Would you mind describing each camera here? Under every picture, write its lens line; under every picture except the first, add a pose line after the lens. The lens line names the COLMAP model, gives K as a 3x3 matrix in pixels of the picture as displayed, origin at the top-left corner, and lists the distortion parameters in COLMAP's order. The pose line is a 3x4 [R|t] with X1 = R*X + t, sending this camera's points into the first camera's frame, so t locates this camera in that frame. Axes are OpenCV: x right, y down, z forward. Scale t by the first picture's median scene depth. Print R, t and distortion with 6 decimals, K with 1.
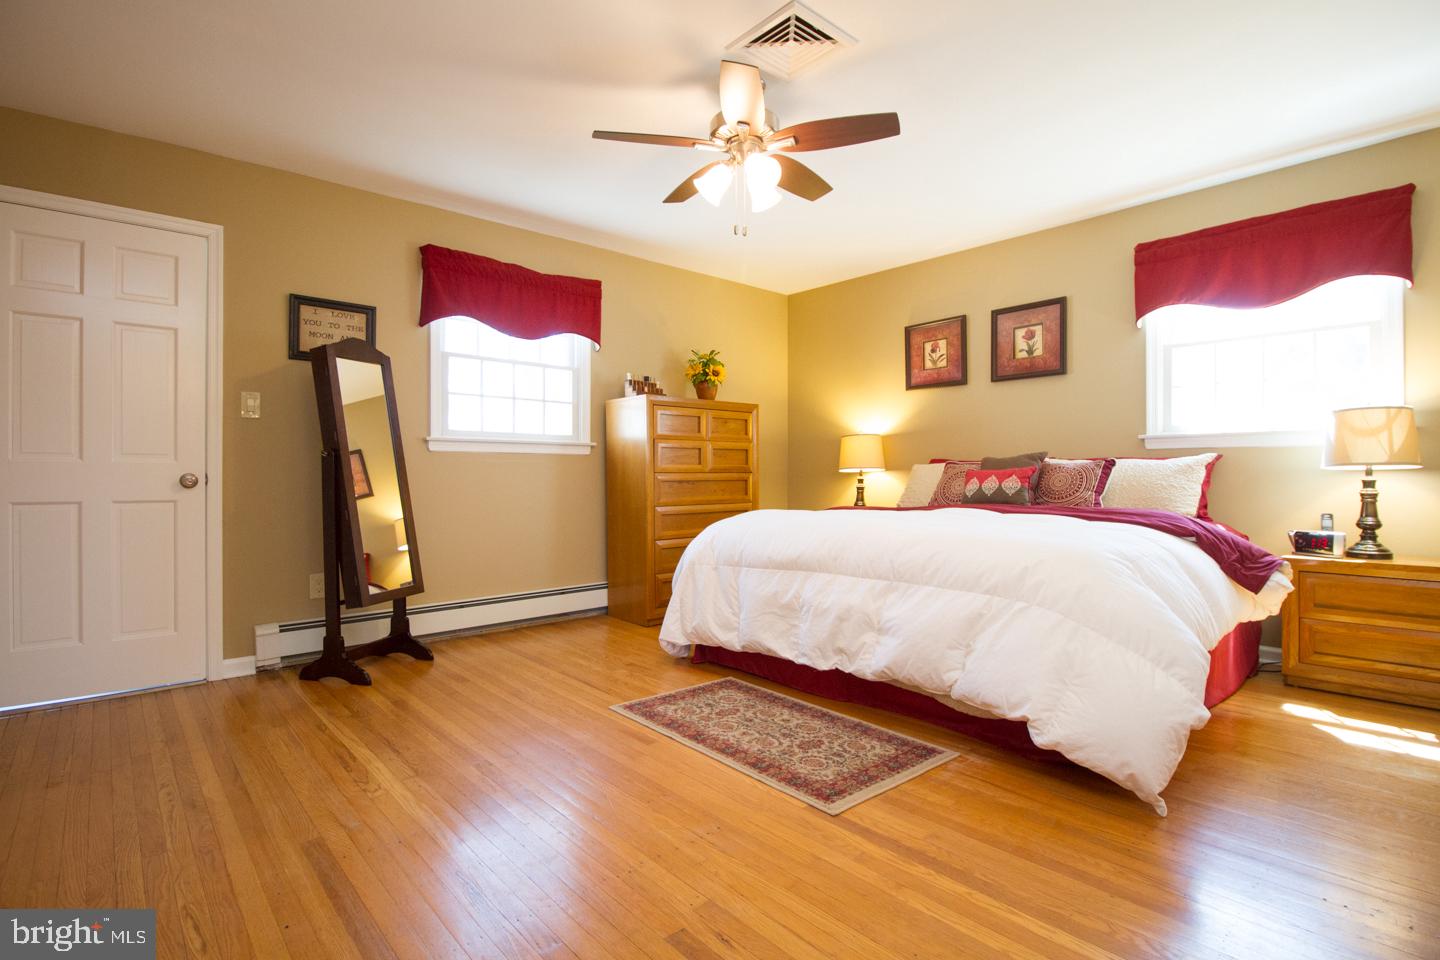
lens RADIAL K [[673.2, 0, 712.3], [0, 673.2, 480.3], [0, 0, 1]] dist [0.004769, -0.008362]
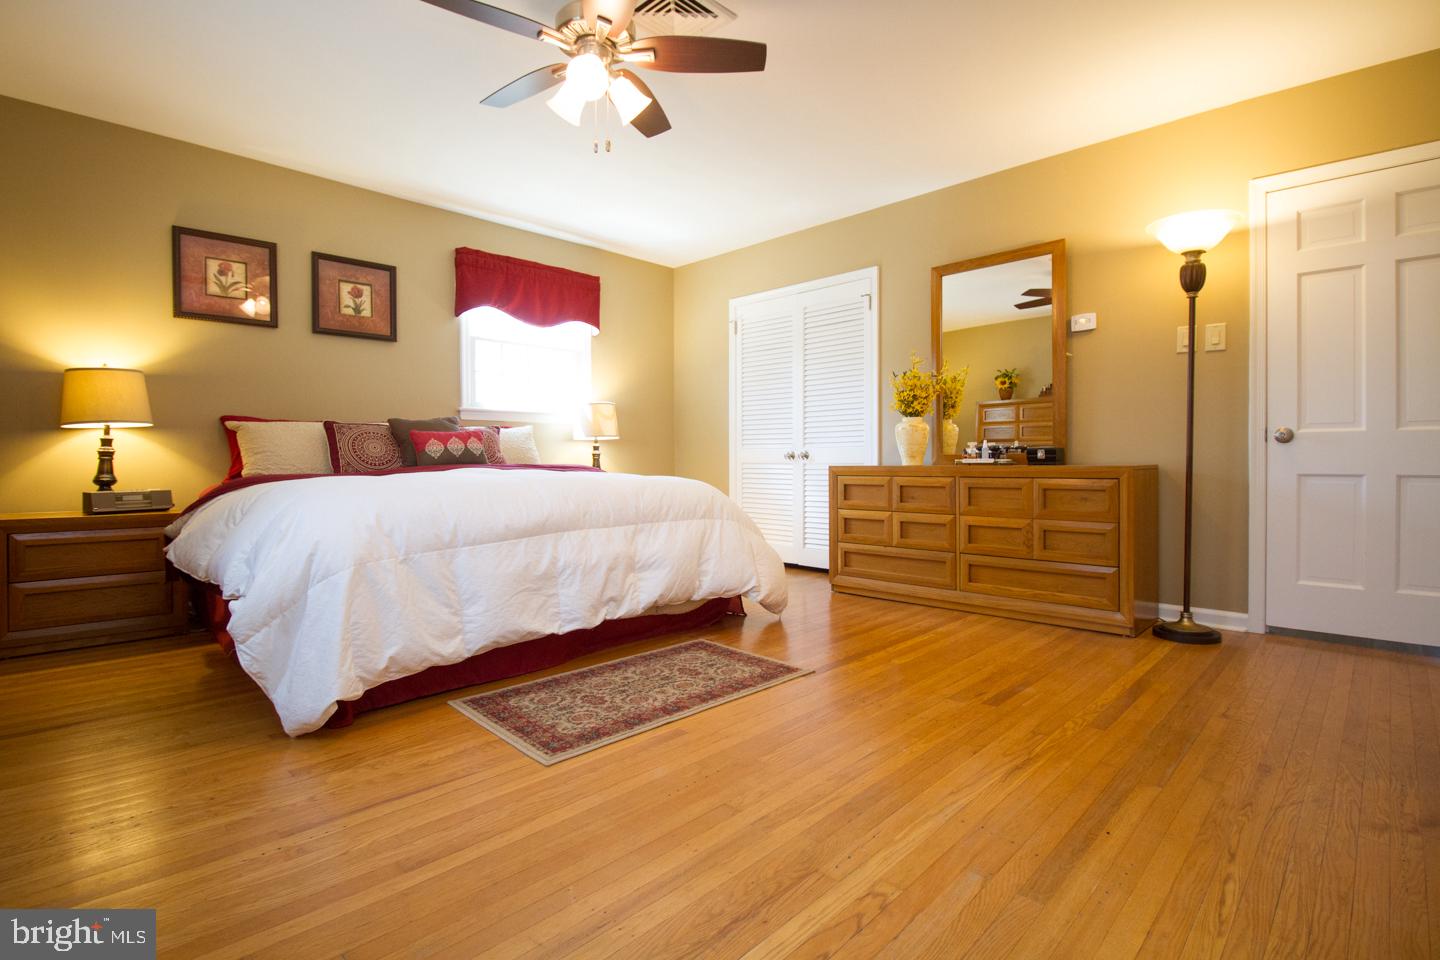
lens RADIAL K [[673.2, 0, 713.4], [0, 673.2, 468.6], [0, 0, 1]] dist [0.004769, -0.008362]
pose [[-0.044657, -0.014498, 0.998897, -0.813491], [0.006447, 0.999870, 0.014800, 0.036734], [-0.998982, 0.007101, -0.044558, 0.858382]]
